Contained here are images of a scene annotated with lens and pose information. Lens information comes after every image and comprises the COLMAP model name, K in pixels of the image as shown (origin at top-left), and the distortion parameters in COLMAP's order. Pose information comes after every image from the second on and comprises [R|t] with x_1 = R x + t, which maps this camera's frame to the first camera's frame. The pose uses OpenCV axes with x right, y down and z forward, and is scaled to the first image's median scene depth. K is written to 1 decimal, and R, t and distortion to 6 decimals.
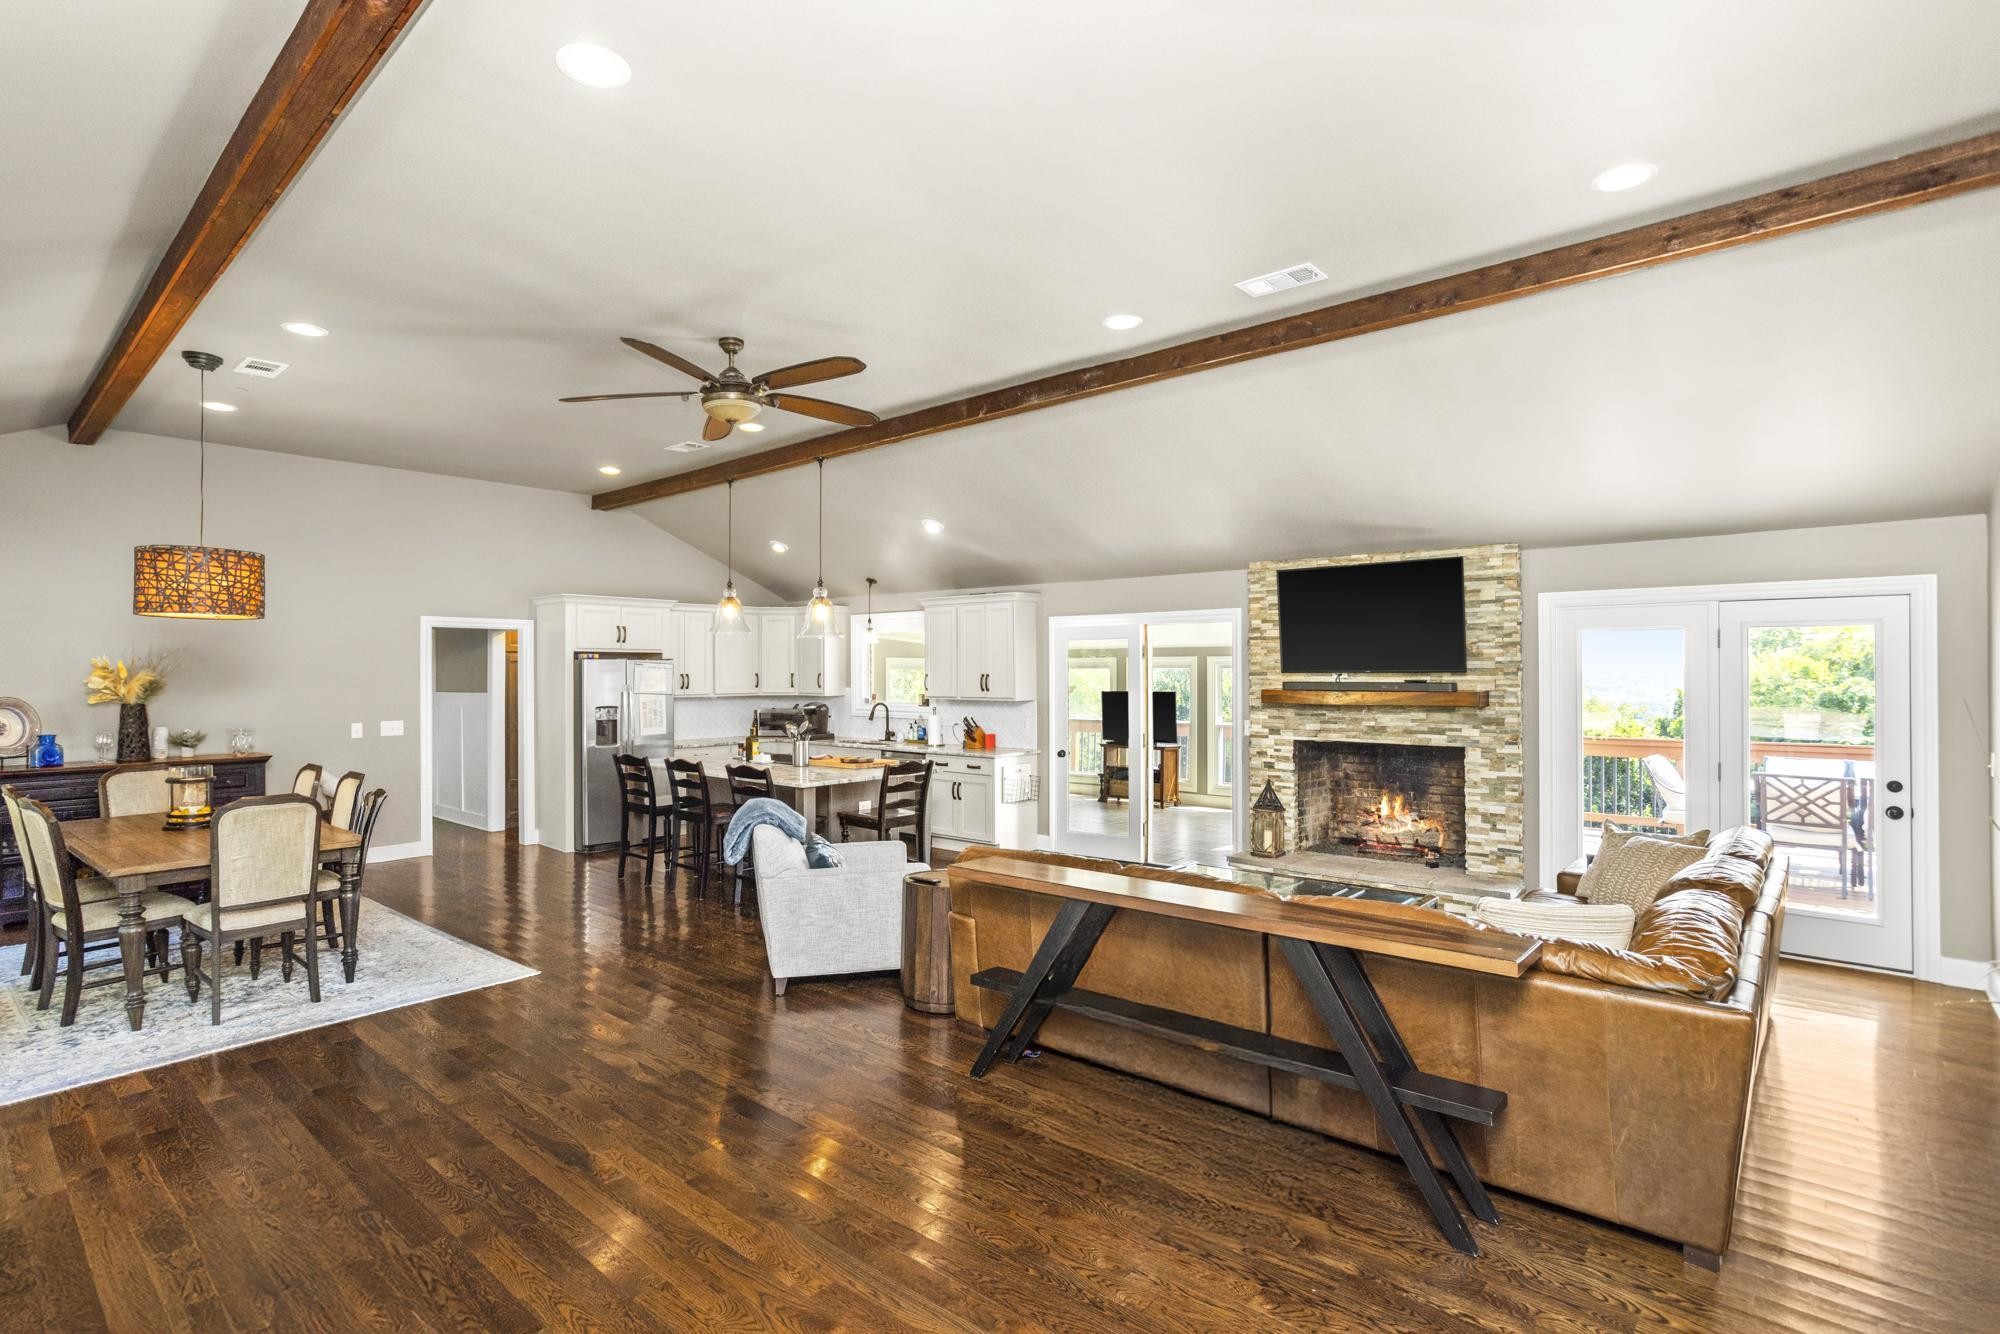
lens RADIAL K [[984.4, 0, 986.1], [0, 984.4, 657.6], [0, 0, 1]] dist [-0.037629, 0.024969]
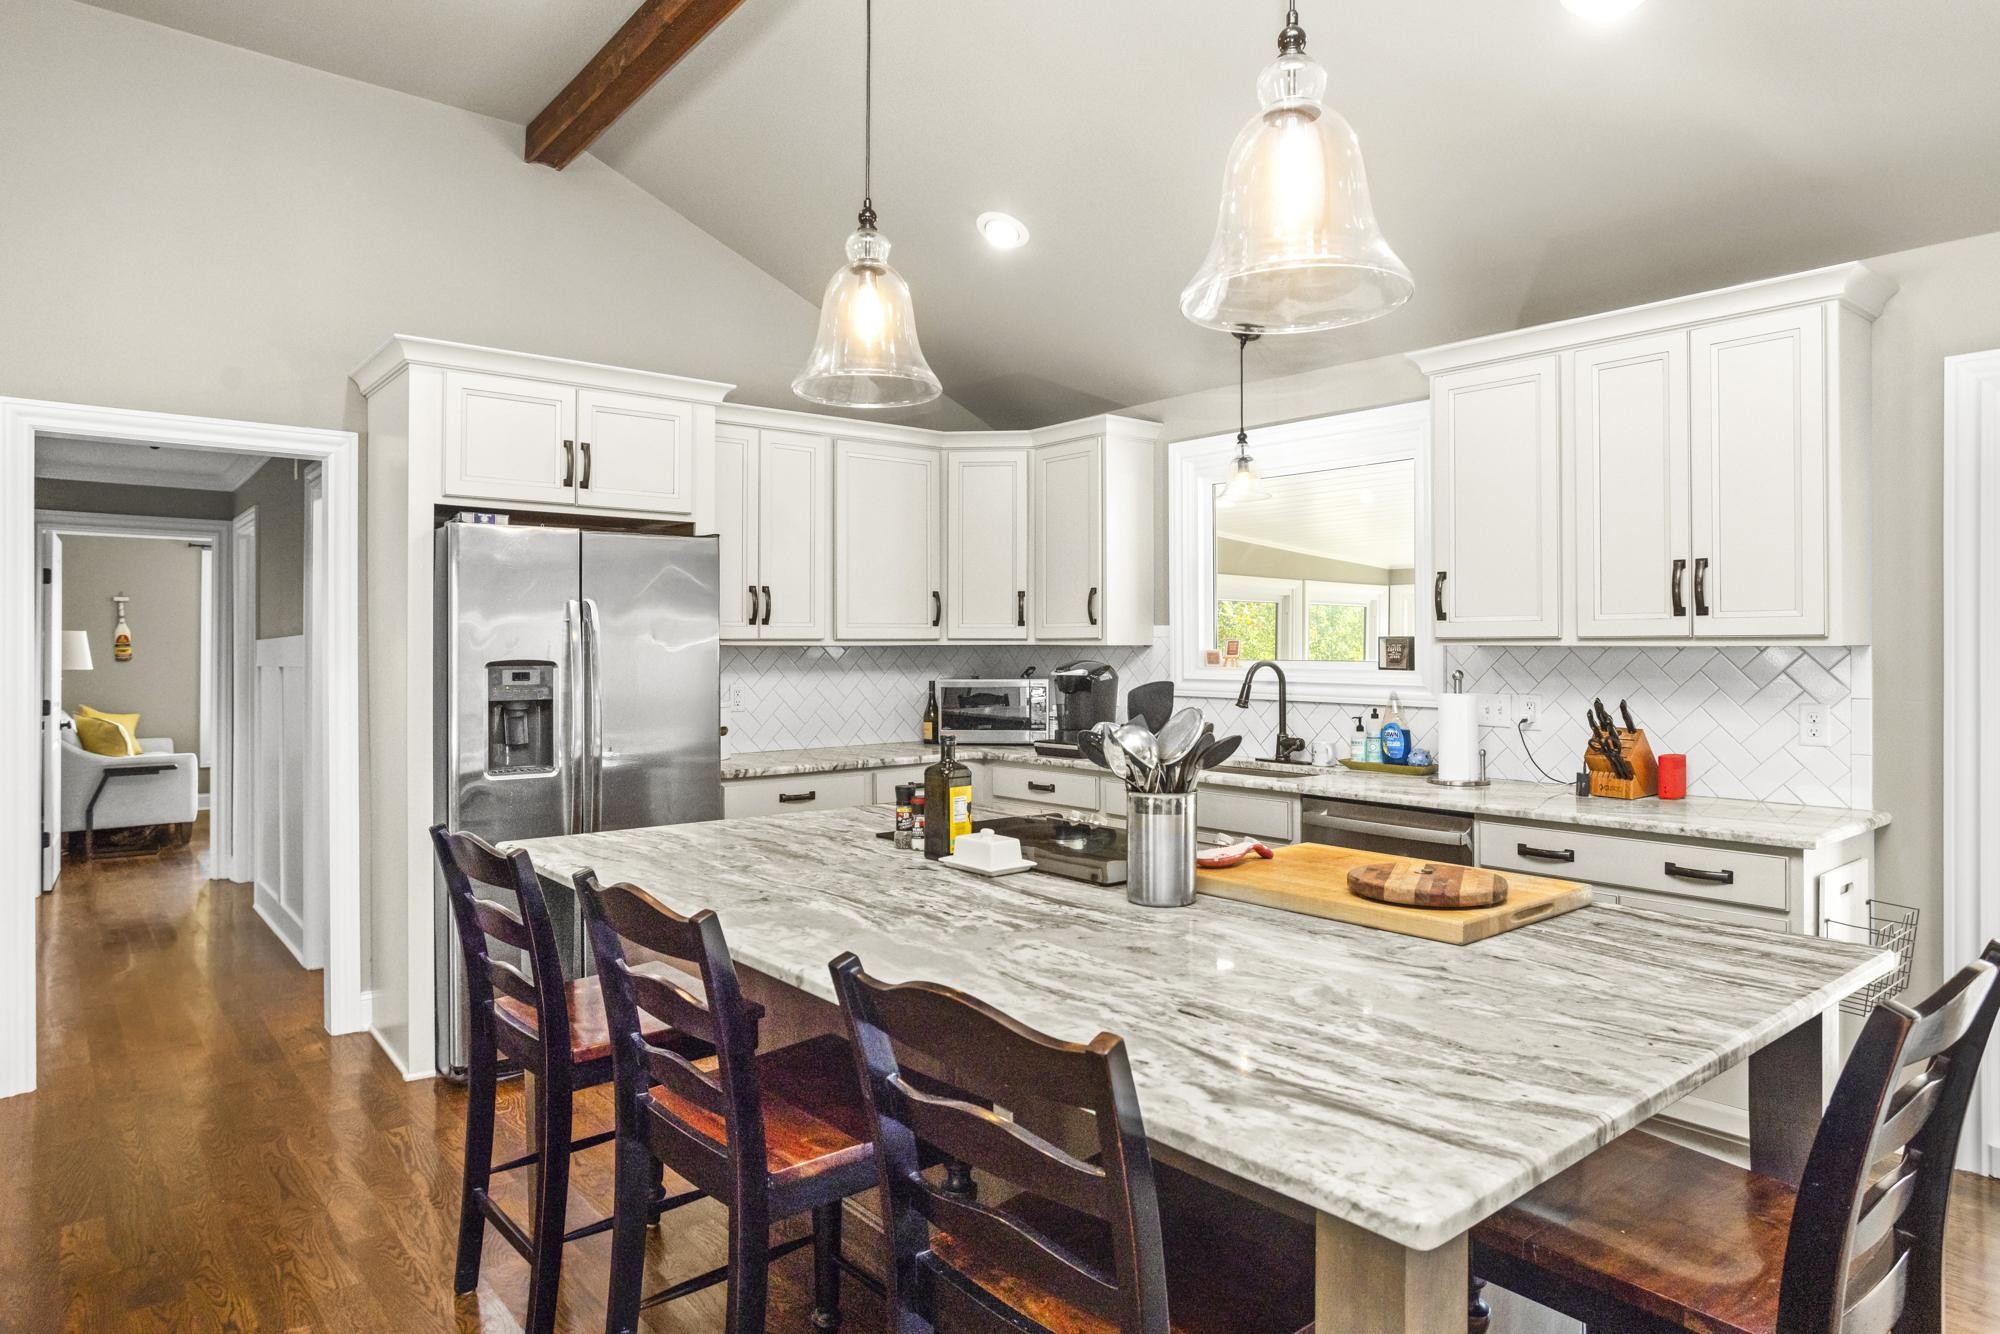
lens RADIAL K [[1176.6, 0, 998.3], [0, 1176.6, 649.3], [0, 0, 1]] dist [-0.025086, 0.003497]
pose [[0.988107, 0.003043, -0.153737, -0.188130], [-0.000886, 0.999900, 0.014093, 0.047653], [0.153765, -0.013790, 0.988011, 0.735563]]
